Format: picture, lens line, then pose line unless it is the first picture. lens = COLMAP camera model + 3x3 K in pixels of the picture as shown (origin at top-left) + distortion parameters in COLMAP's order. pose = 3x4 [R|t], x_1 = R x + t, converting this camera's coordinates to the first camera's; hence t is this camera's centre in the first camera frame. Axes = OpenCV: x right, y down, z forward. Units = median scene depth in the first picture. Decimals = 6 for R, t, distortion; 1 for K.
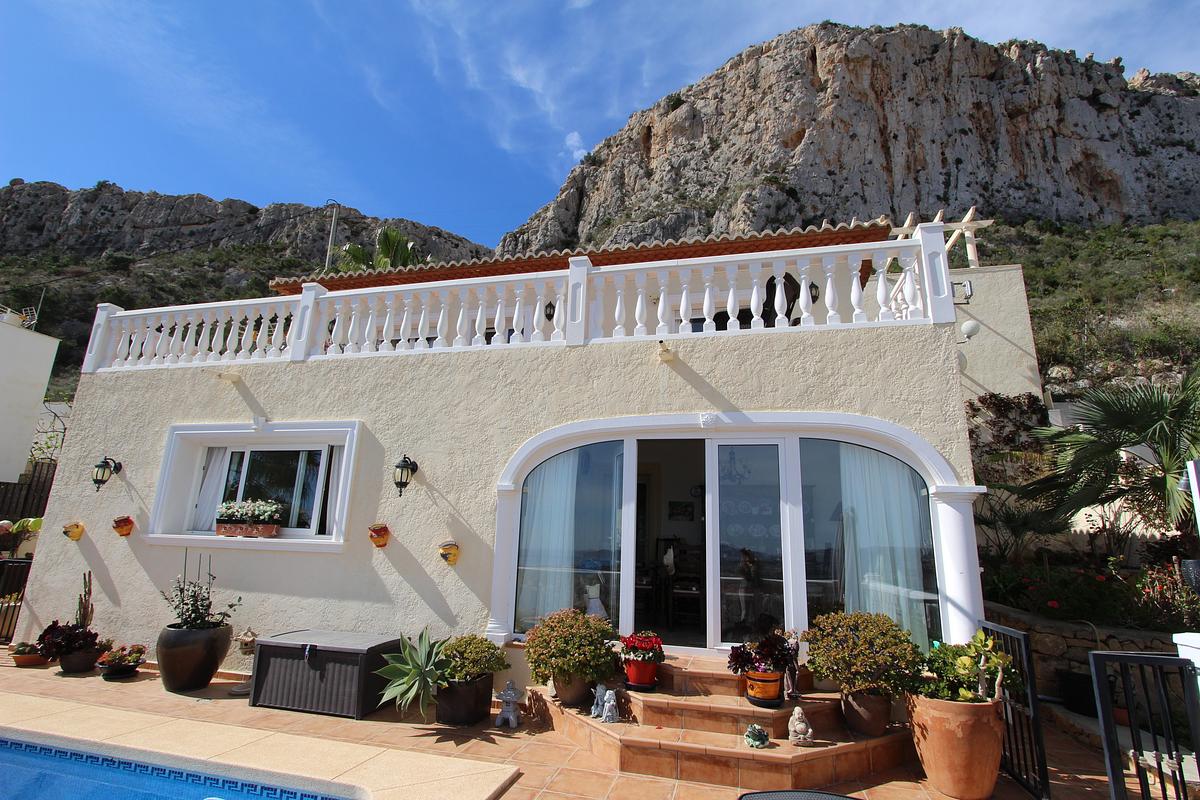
lens RADIAL K [[549.9, 0, 606.3], [0, 549.9, 412.1], [0, 0, 1]] dist [-0.017244, 0.001264]
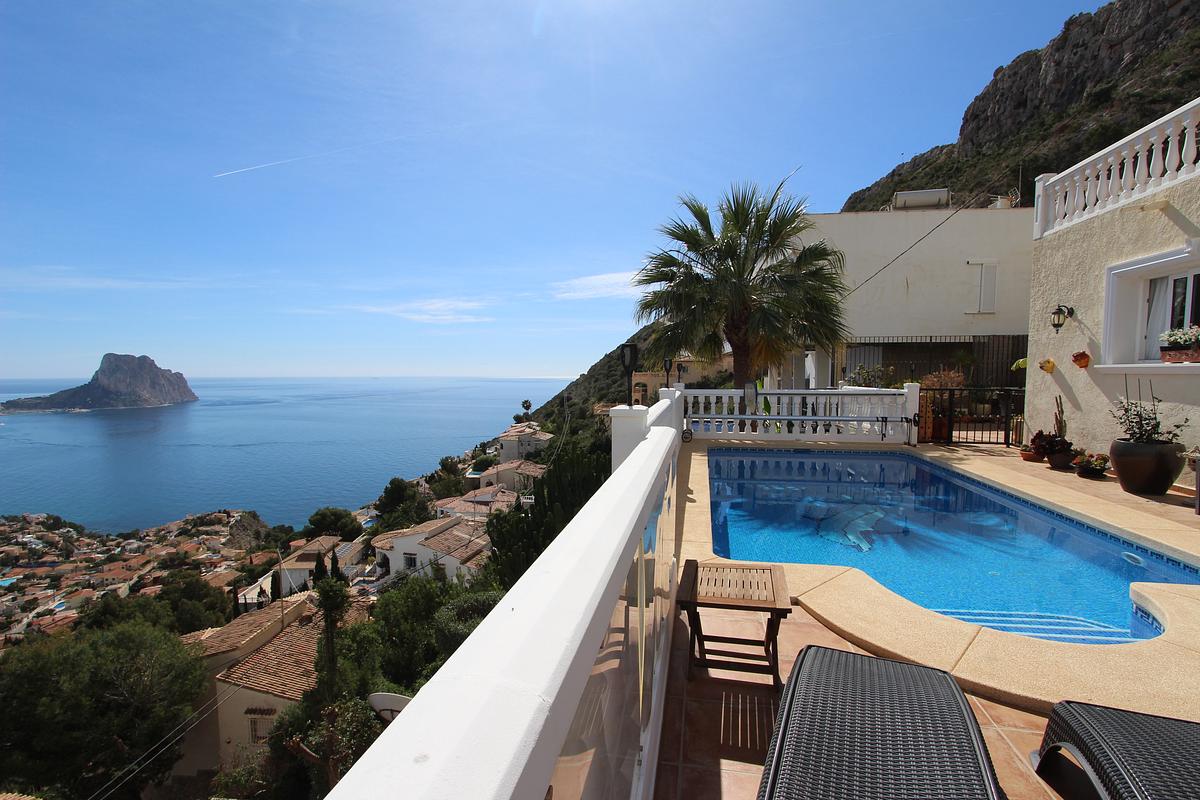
lens RADIAL K [[549.9, 0, 590.6], [0, 549.9, 407.9], [0, 0, 1]] dist [-0.017244, 0.001264]
pose [[0.030768, 0.034794, -0.998921, 0.261044], [0.238057, 0.970380, 0.041132, 0.007327], [0.970764, -0.239066, 0.021574, -0.094427]]
